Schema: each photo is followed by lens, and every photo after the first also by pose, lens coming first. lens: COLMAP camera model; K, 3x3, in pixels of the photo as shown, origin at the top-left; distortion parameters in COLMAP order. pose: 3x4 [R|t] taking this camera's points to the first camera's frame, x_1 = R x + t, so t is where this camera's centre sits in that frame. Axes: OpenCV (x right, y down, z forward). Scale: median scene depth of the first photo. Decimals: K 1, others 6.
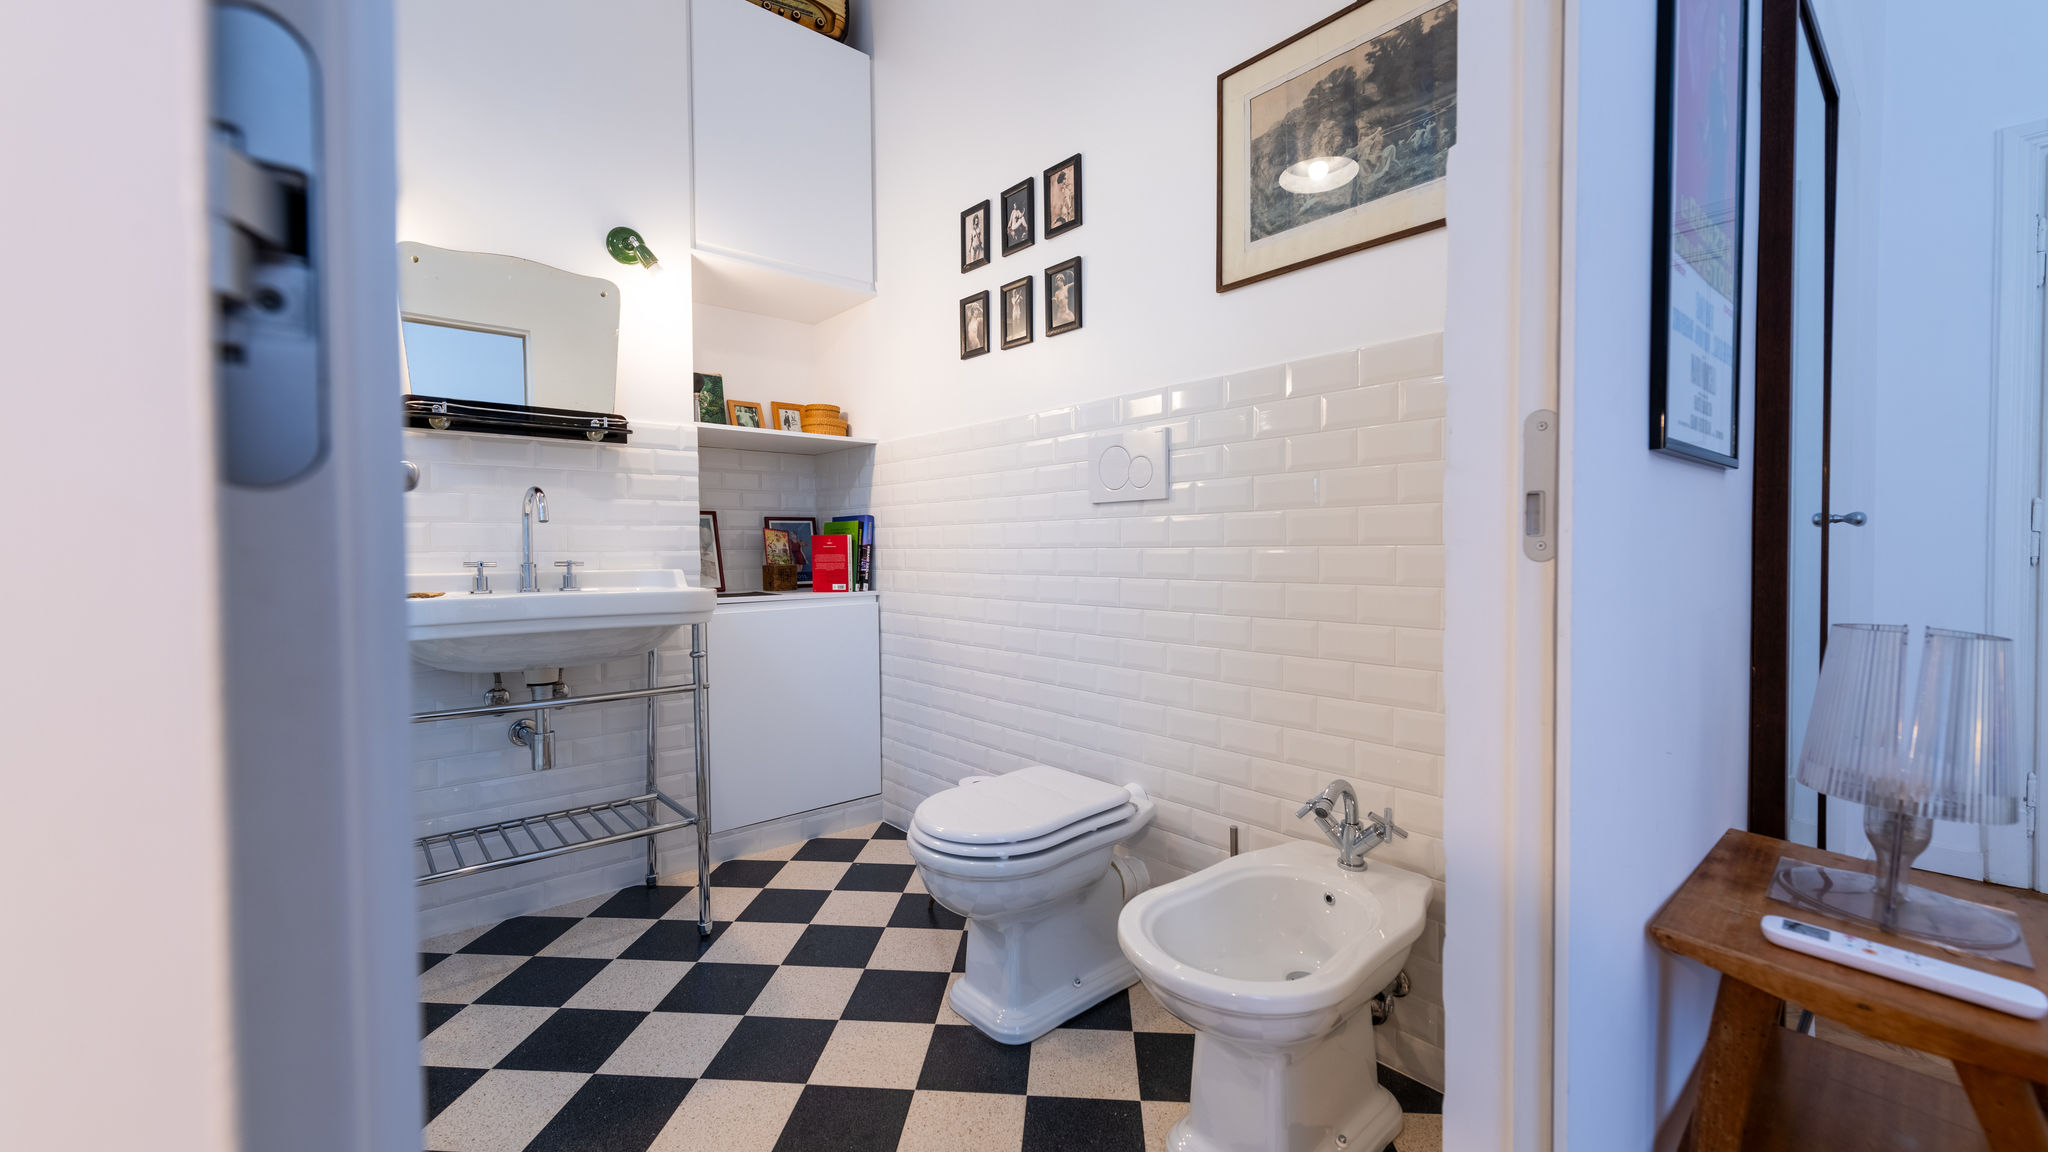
lens RADIAL K [[797.1, 0, 1018.5], [0, 797.1, 568.0], [0, 0, 1]] dist [0.017855, -0.010832]
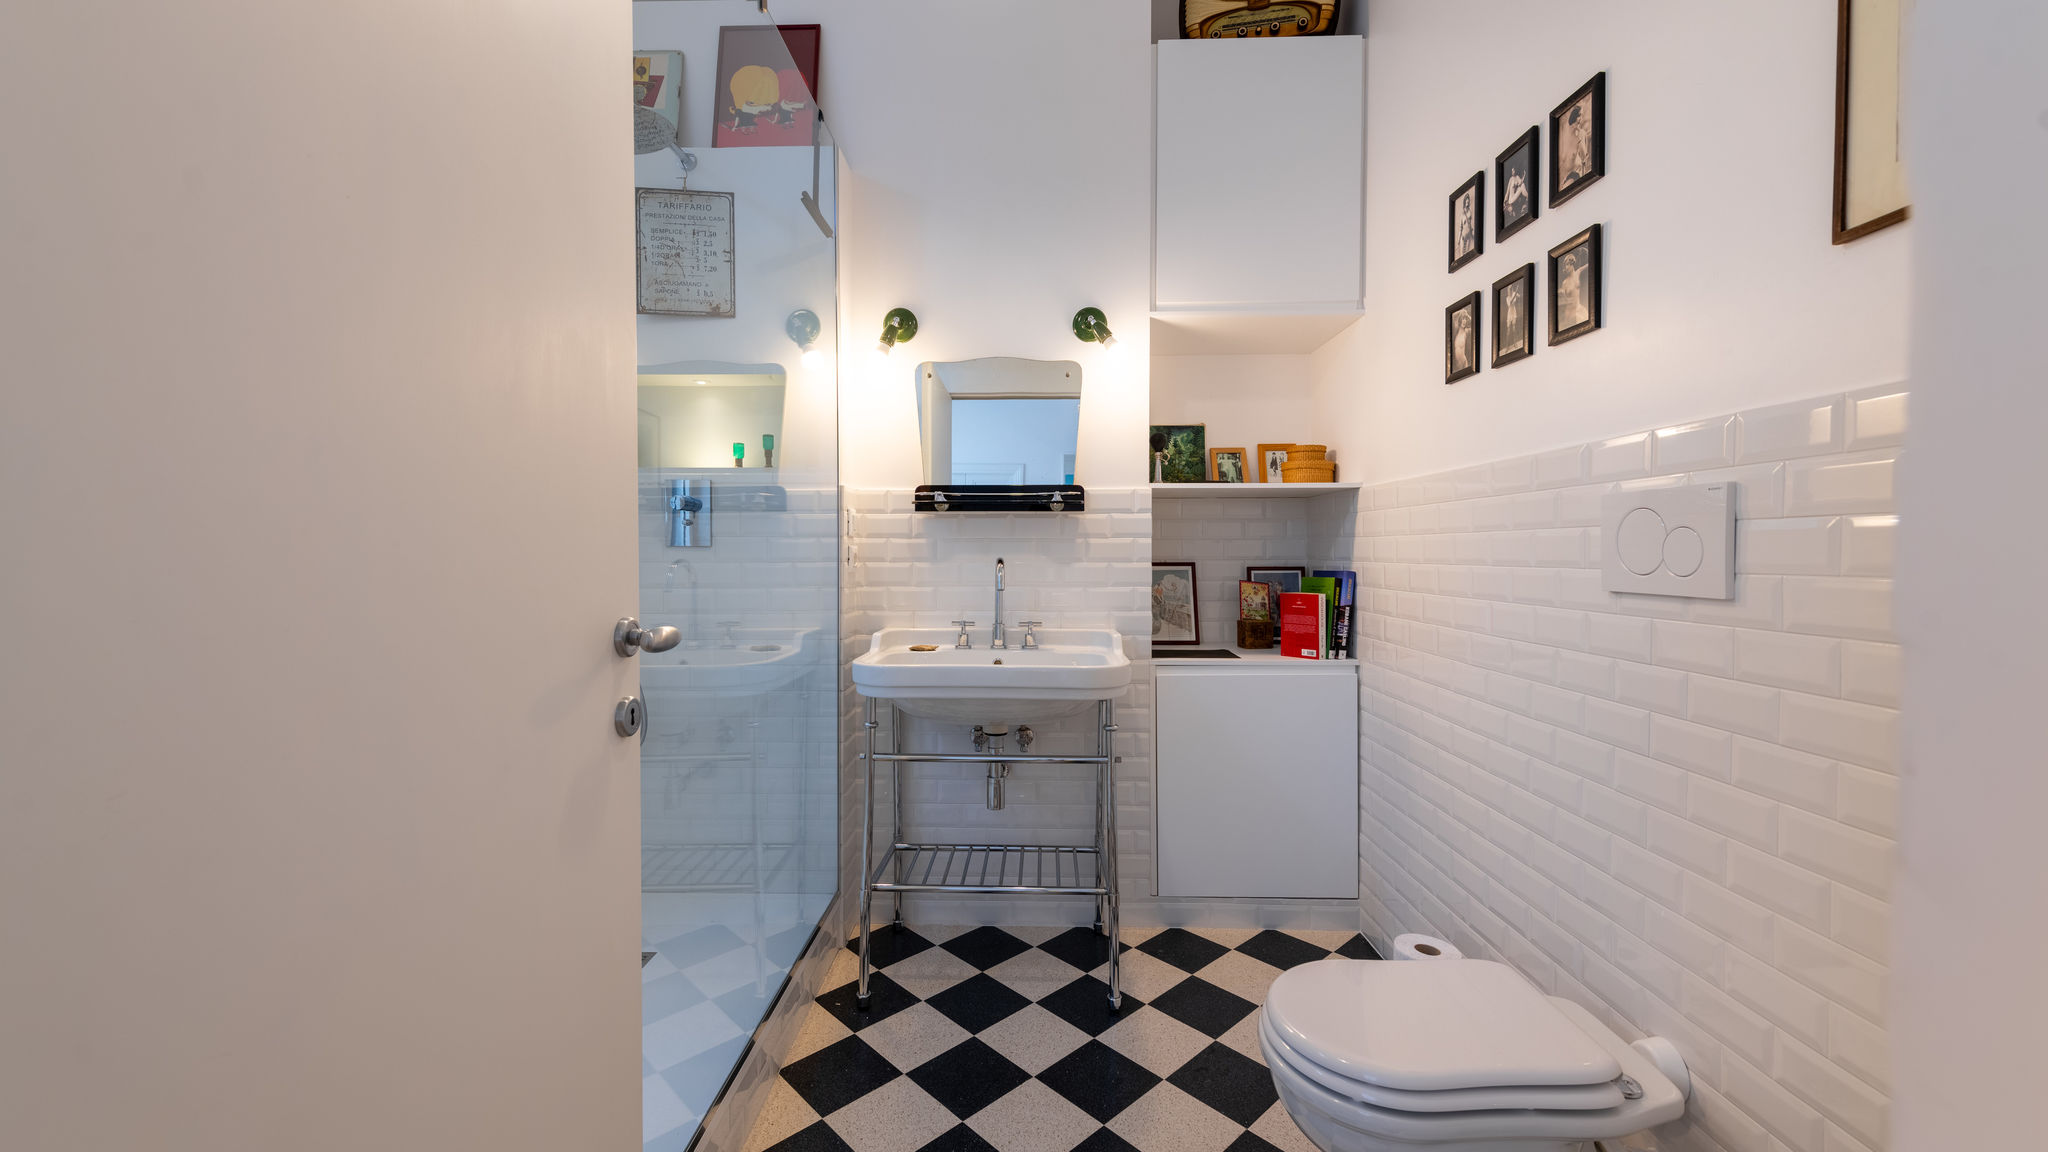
lens RADIAL K [[797.1, 0, 1018.5], [0, 797.1, 568.0], [0, 0, 1]] dist [0.017855, -0.010832]
pose [[0.741762, 0.020119, -0.670361, 0.149408], [-0.022697, 0.999730, 0.004889, -0.078454], [0.670279, 0.011588, 0.742019, 0.147565]]
